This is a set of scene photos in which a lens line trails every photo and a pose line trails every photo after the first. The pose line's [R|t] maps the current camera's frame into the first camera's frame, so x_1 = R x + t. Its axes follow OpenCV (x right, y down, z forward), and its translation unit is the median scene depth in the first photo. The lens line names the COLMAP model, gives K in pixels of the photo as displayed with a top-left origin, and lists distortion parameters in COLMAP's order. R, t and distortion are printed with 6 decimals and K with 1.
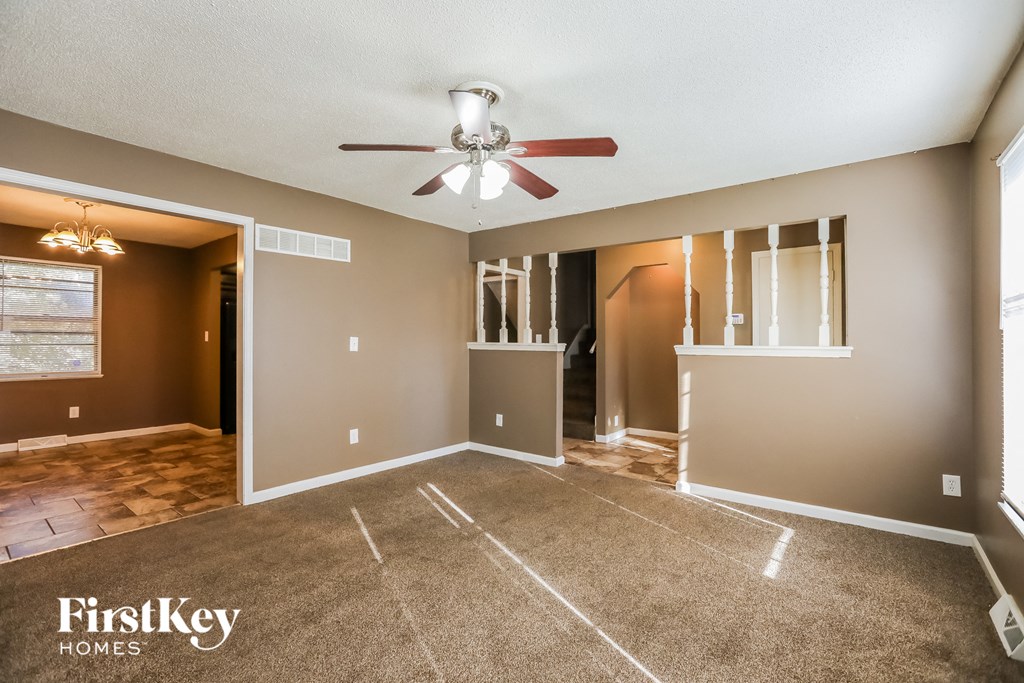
lens RADIAL K [[467.6, 0, 511.9], [0, 467.6, 339.0], [0, 0, 1]] dist [0.000731, 0.000474]
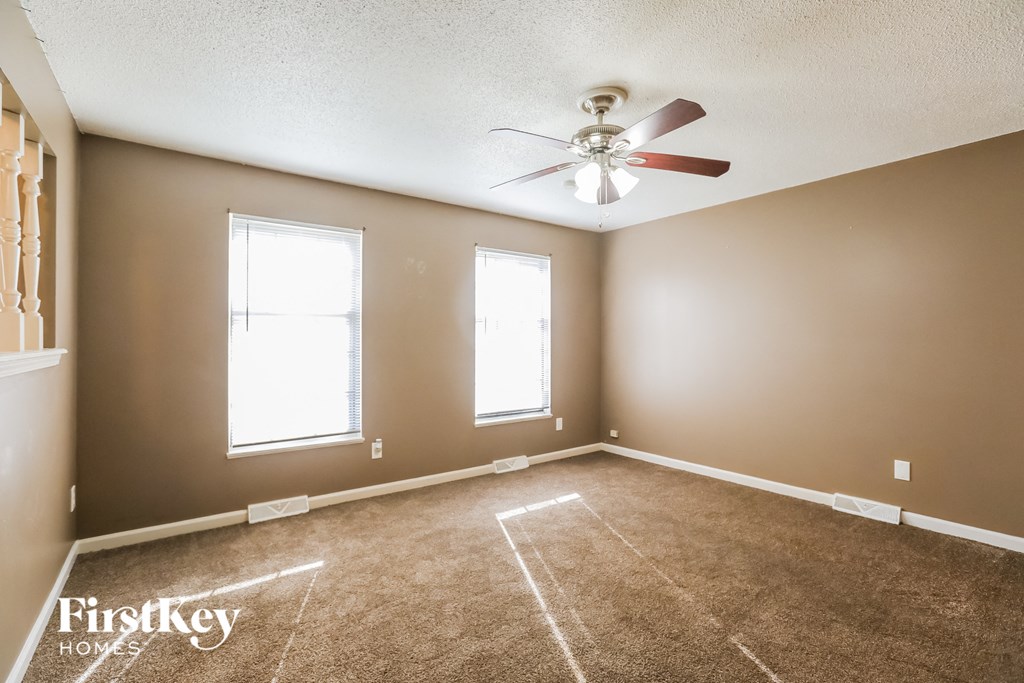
lens RADIAL K [[467.6, 0, 508.7], [0, 467.6, 339.2], [0, 0, 1]] dist [0.000731, 0.000474]
pose [[-0.958609, 0.016477, 0.284247, -0.168517], [0.015764, 0.999864, -0.004797, 0.020195], [-0.284288, -0.000117, -0.958739, 2.000014]]
